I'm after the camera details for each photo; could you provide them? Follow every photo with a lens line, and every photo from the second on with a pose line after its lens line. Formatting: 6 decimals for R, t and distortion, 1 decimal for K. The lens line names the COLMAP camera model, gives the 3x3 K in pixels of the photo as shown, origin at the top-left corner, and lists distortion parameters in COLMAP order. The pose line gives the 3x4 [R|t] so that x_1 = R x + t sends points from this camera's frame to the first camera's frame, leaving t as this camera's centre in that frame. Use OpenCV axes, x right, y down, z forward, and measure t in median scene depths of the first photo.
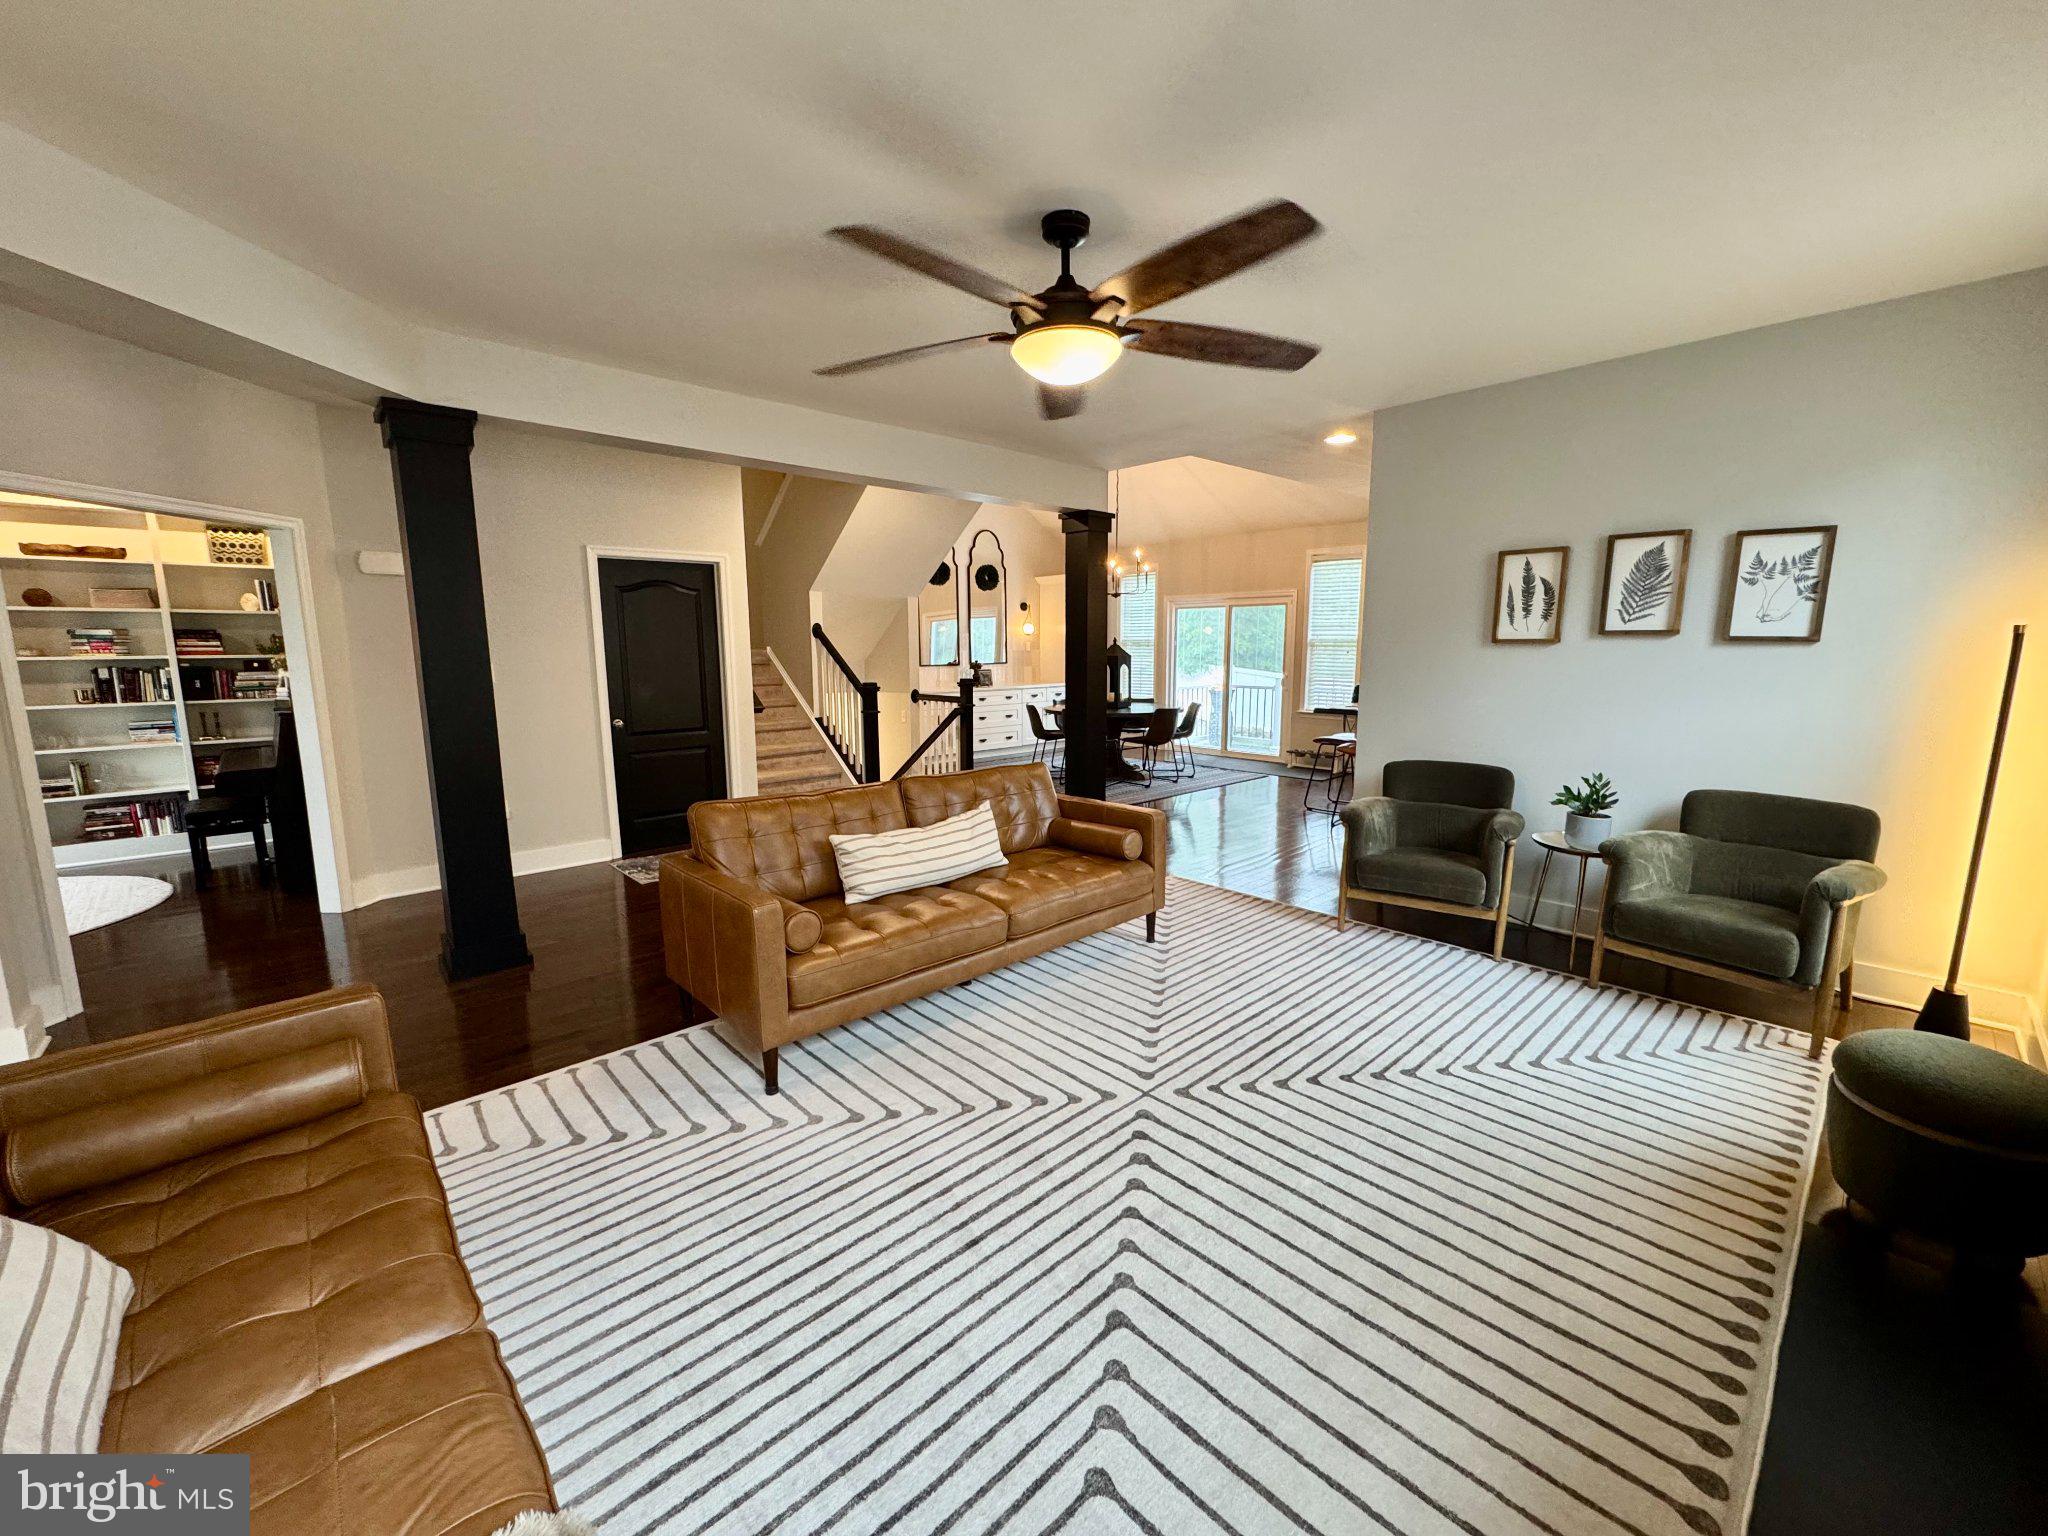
lens RADIAL K [[822.3, 0, 1021.8], [0, 822.3, 769.9], [0, 0, 1]] dist [-0.003580, -0.000117]
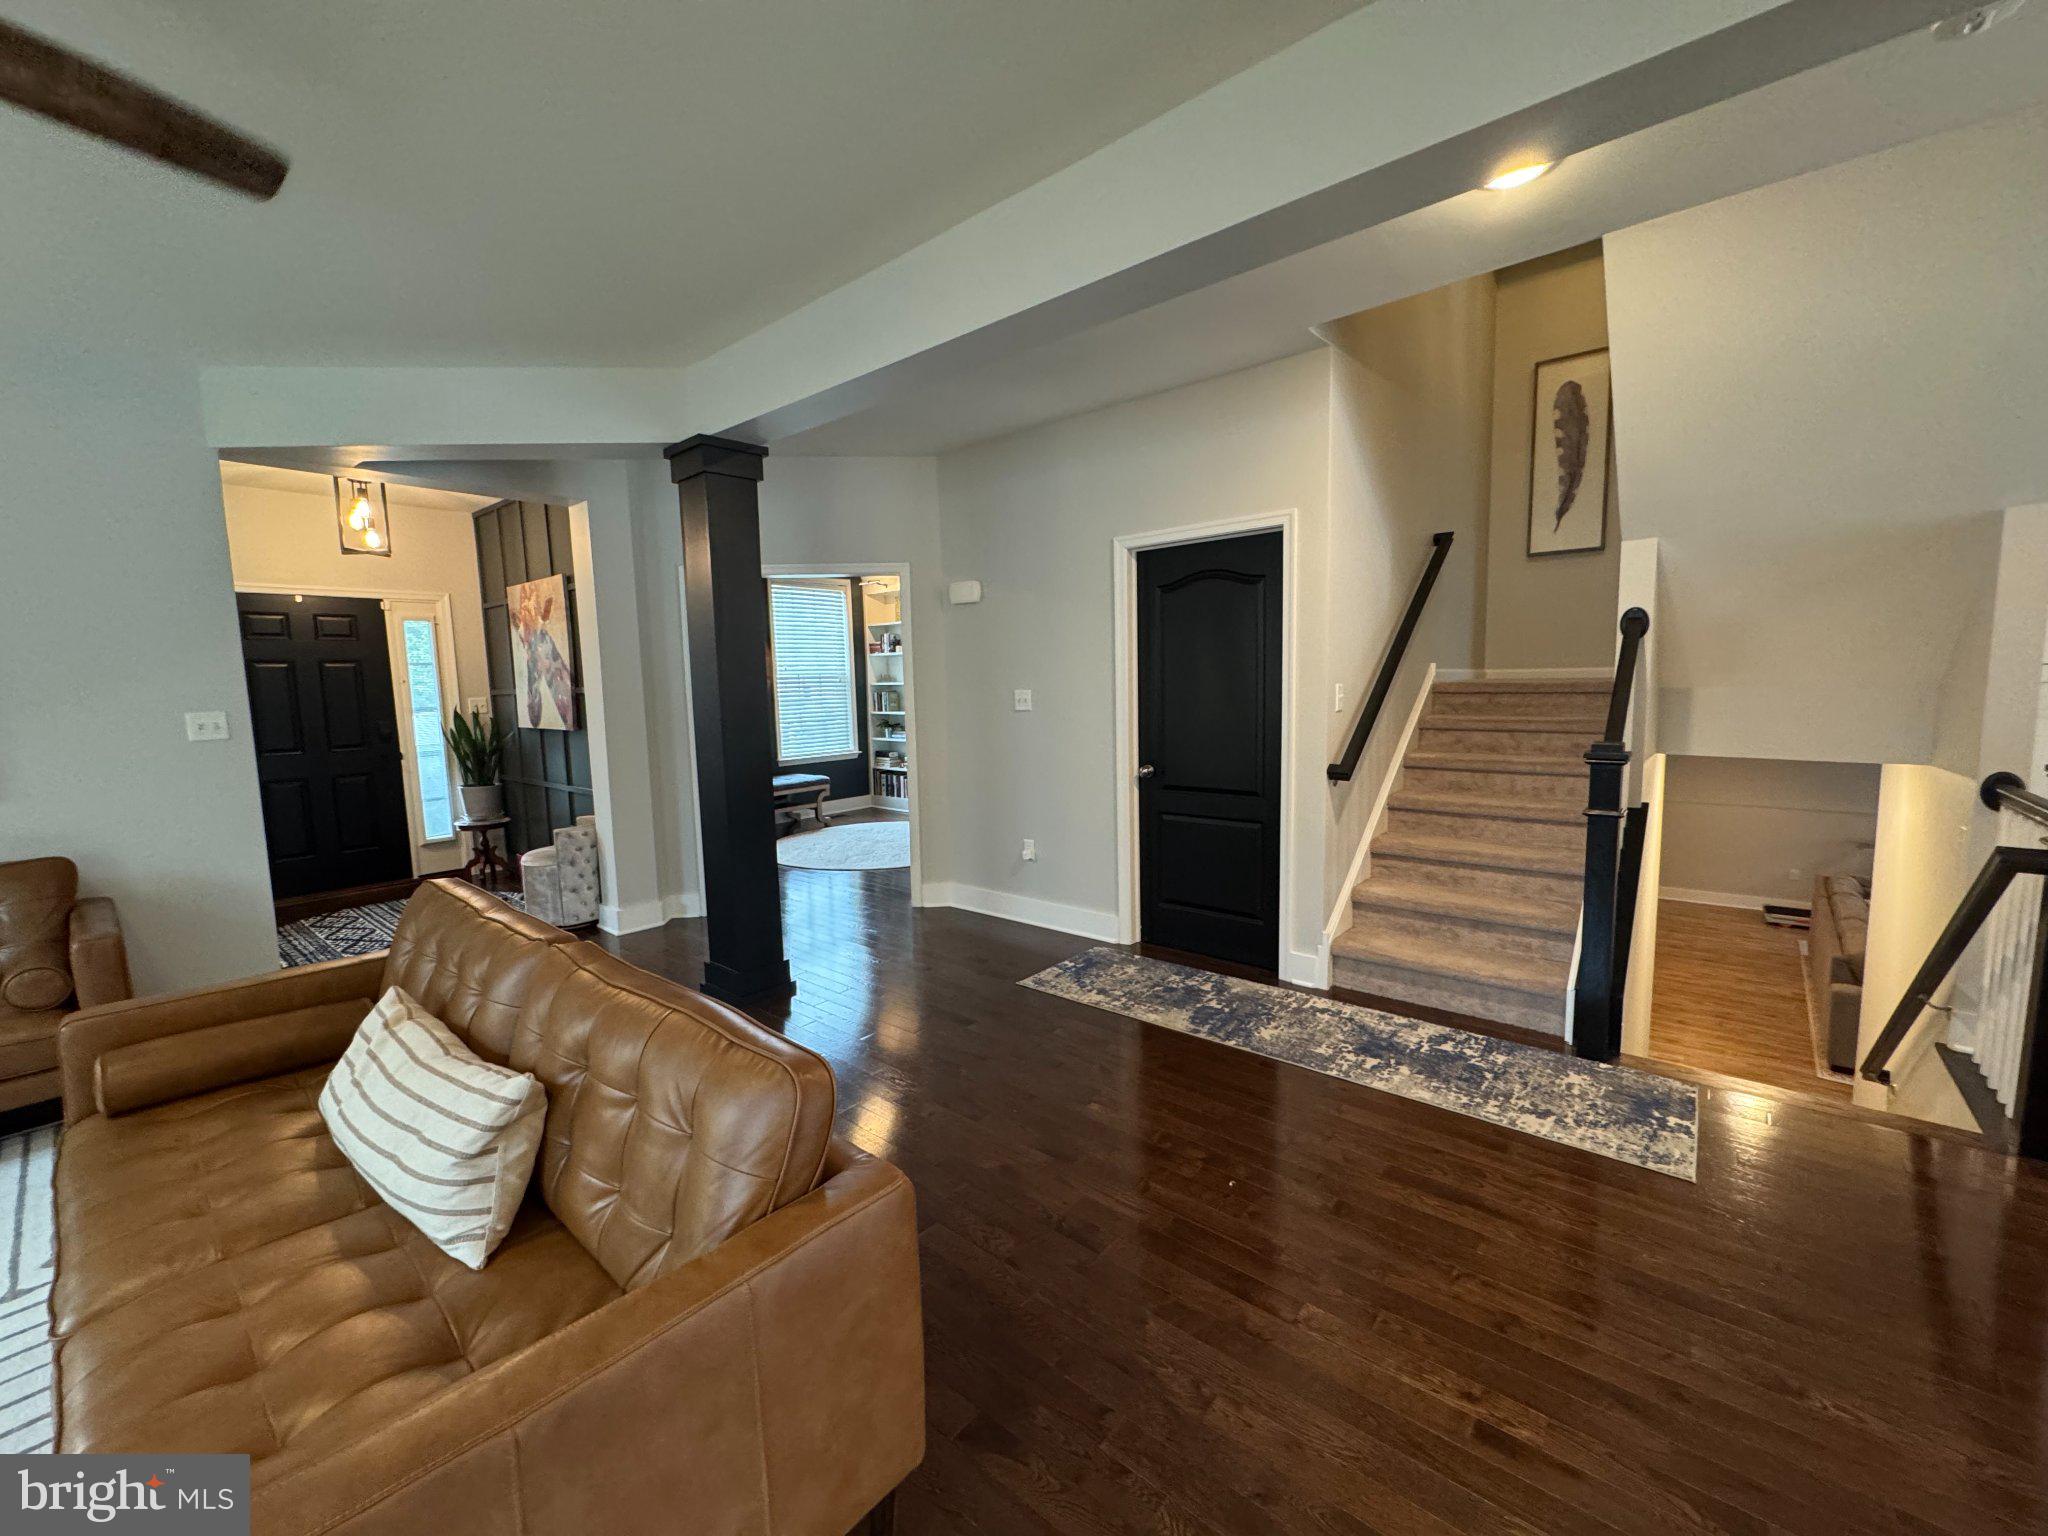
lens RADIAL K [[822.3, 0, 1016.1], [0, 822.3, 761.6], [0, 0, 1]] dist [-0.003580, -0.000117]
pose [[0.097616, 0.104246, -0.989749, 0.242279], [-0.122085, 0.988242, 0.092047, -0.120849], [0.987708, 0.111848, 0.109195, 0.802447]]
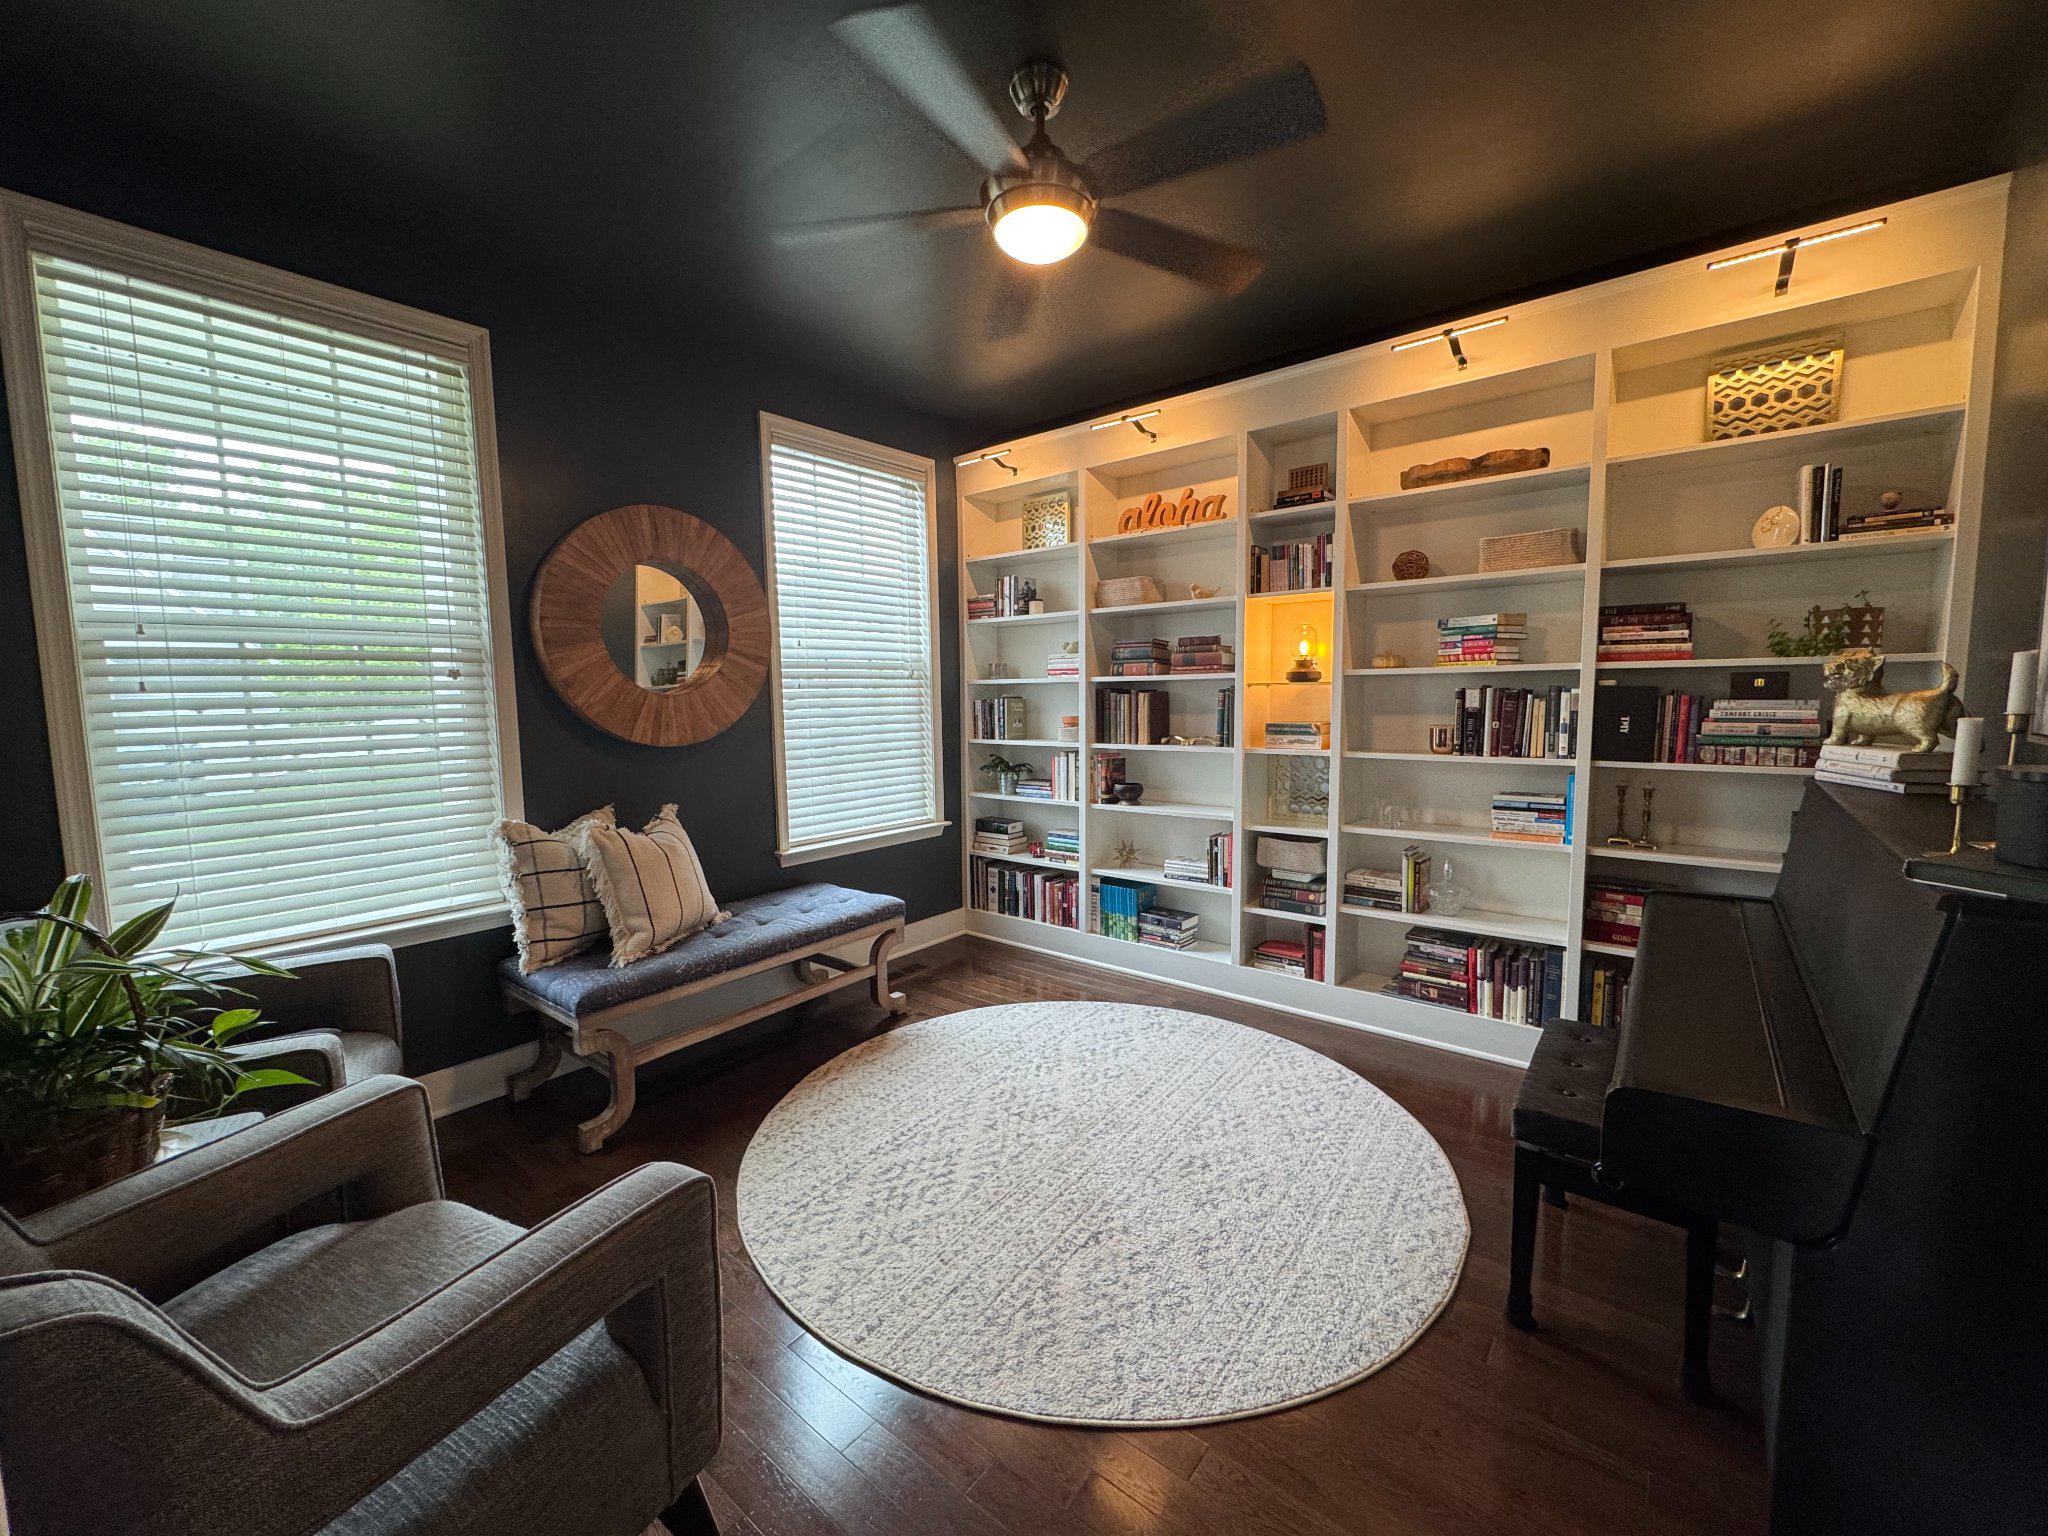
lens RADIAL K [[822.3, 0, 1030.0], [0, 822.3, 773.3], [0, 0, 1]] dist [-0.003580, -0.000117]
pose [[0.142669, 0.098890, -0.984818, -0.617443], [-0.134712, 0.987677, 0.079661, -0.072020], [0.980560, 0.121302, 0.154232, 0.624723]]
